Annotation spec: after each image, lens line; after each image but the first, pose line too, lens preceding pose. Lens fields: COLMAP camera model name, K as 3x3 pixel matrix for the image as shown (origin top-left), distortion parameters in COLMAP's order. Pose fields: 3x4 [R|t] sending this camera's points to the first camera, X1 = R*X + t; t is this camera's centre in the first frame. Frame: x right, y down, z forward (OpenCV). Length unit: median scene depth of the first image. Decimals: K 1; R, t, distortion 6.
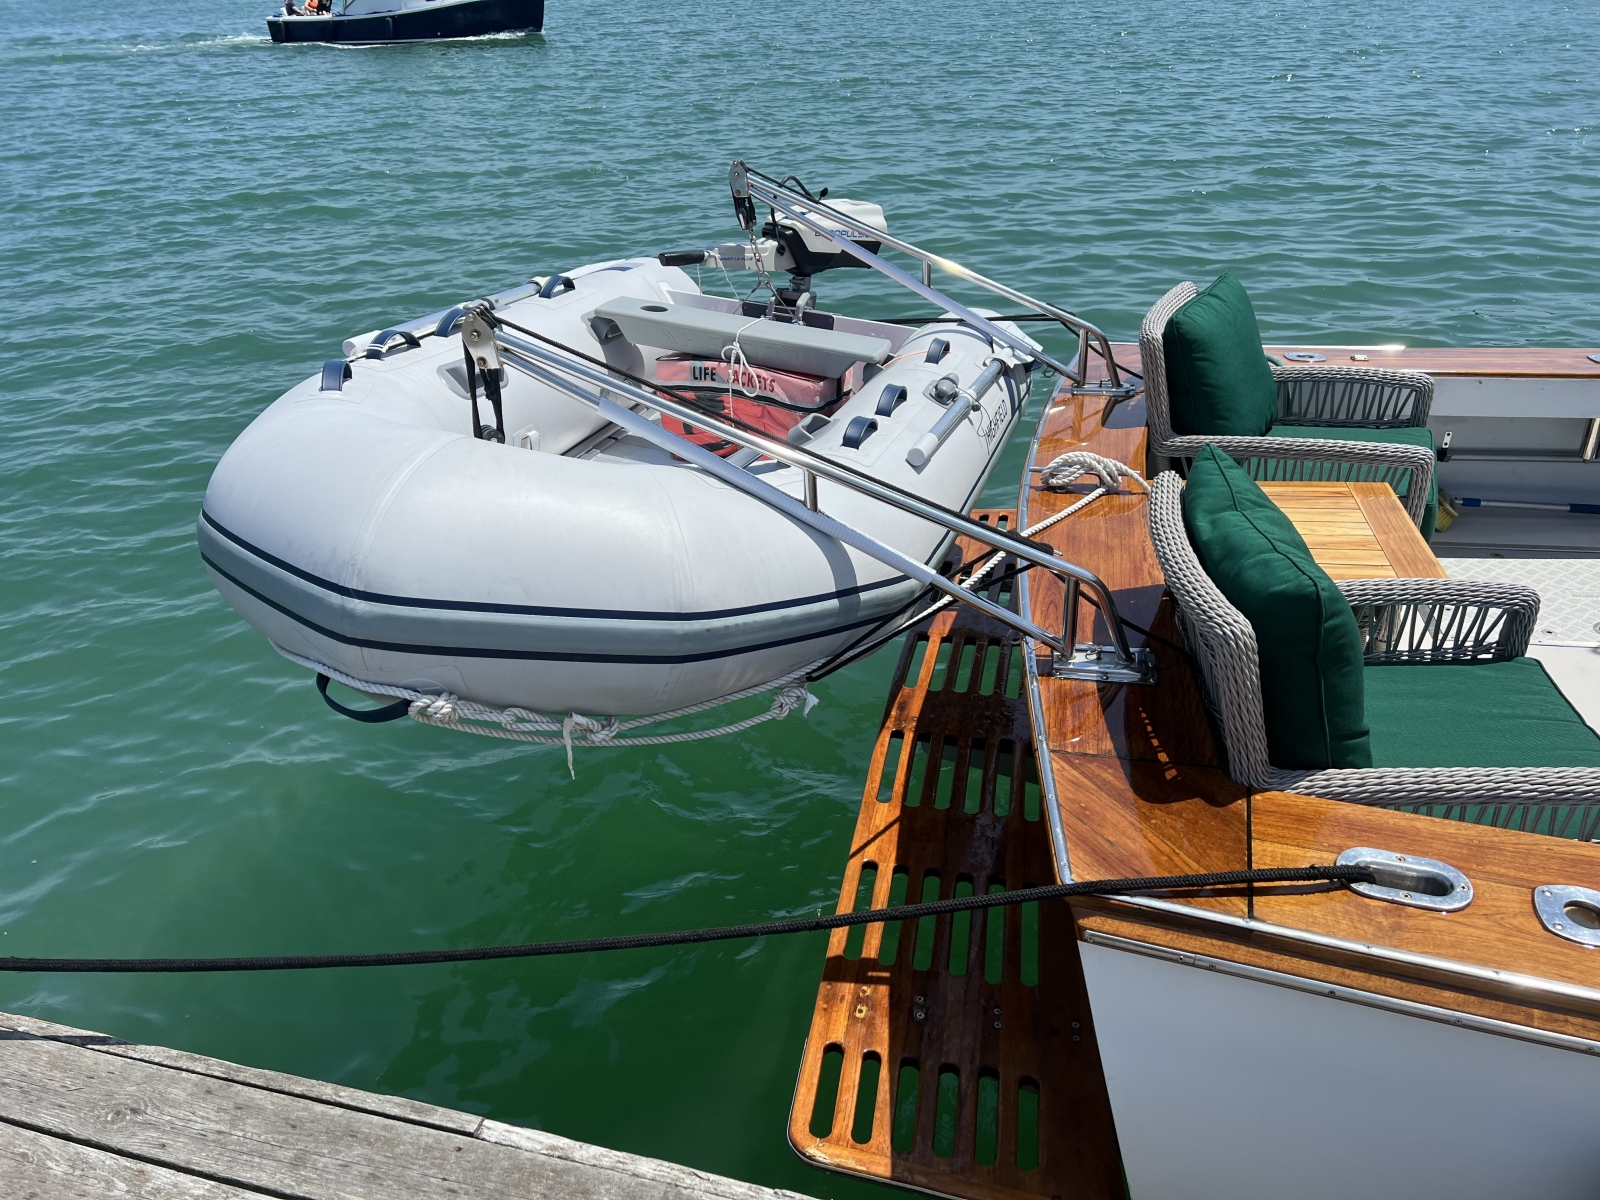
lens RADIAL K [[1204.4, 0, 800.0], [0, 1204.4, 600.0], [0, 0, 1]] dist [0.050599, -0.100580]
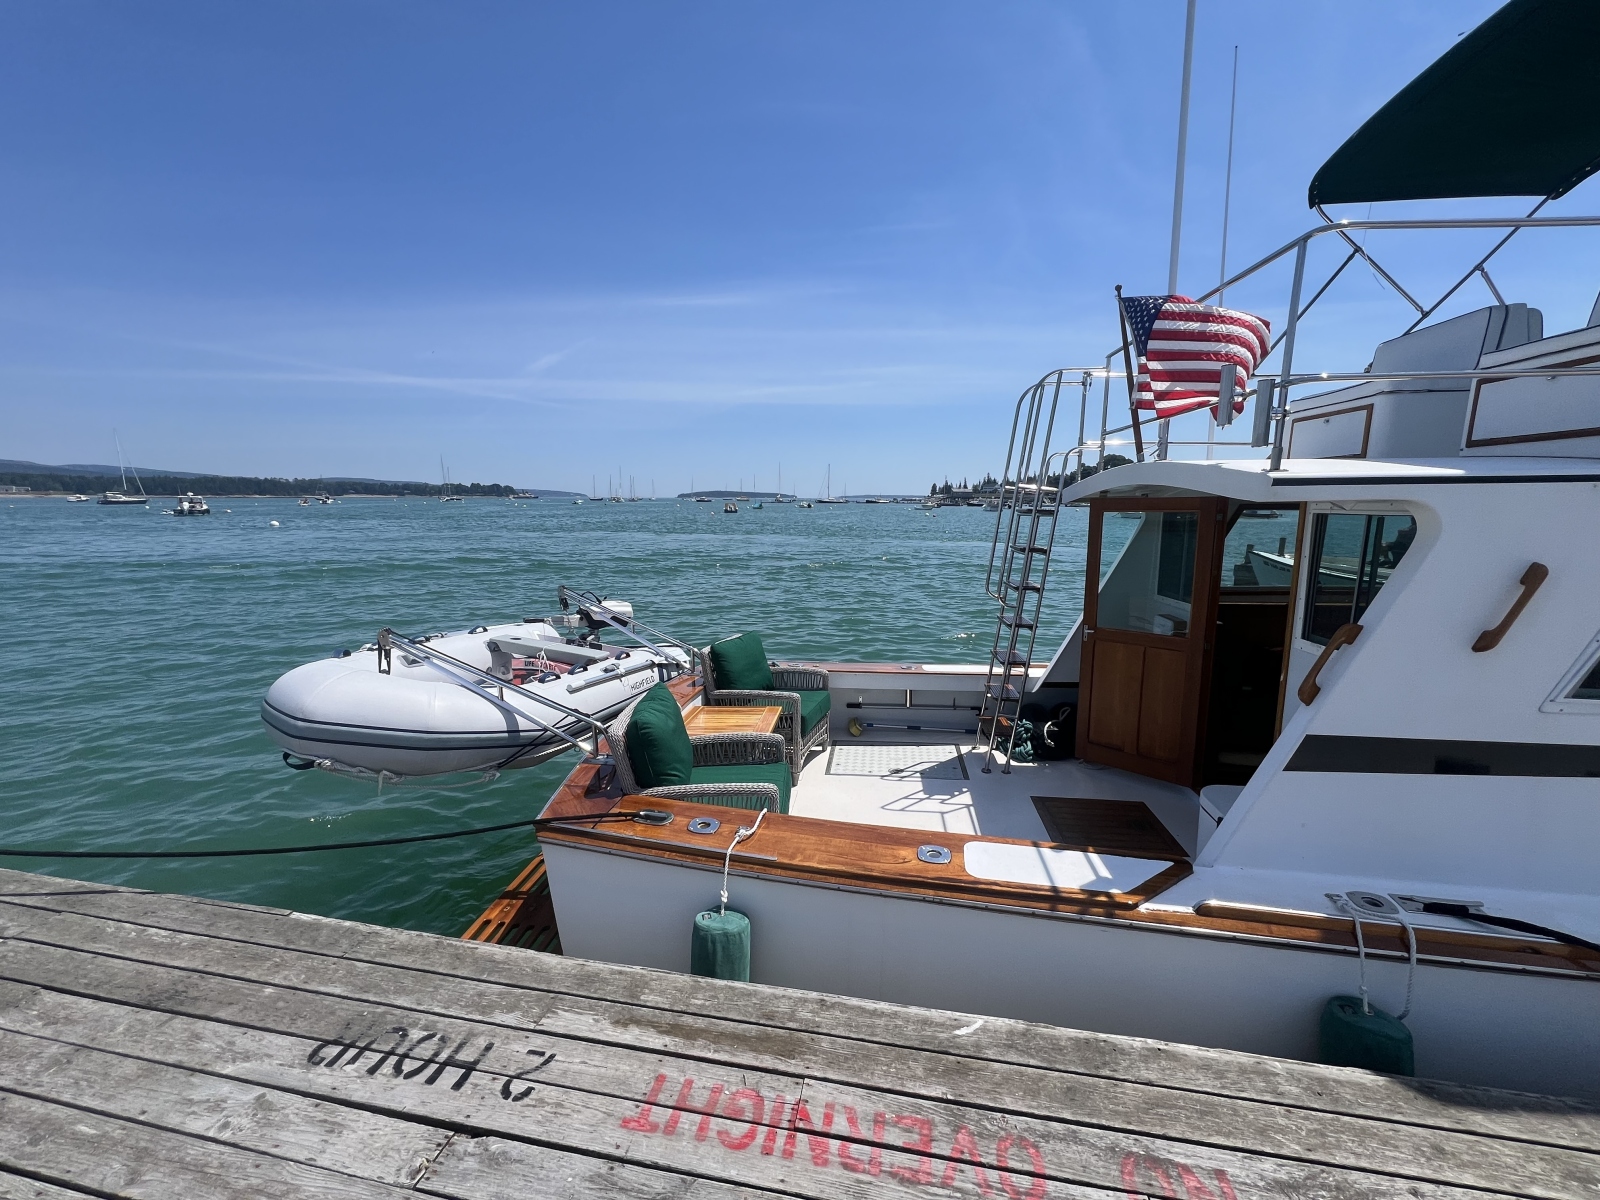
lens RADIAL K [[630.8, 0, 827.3], [0, 630.8, 600.6], [0, 0, 1]] dist [0.008987, -0.013466]
pose [[0.990976, 0.033459, 0.129797, 0.396514], [0.010911, 0.944994, -0.326905, 0.136596], [-0.133596, 0.325371, 0.936101, -0.384033]]
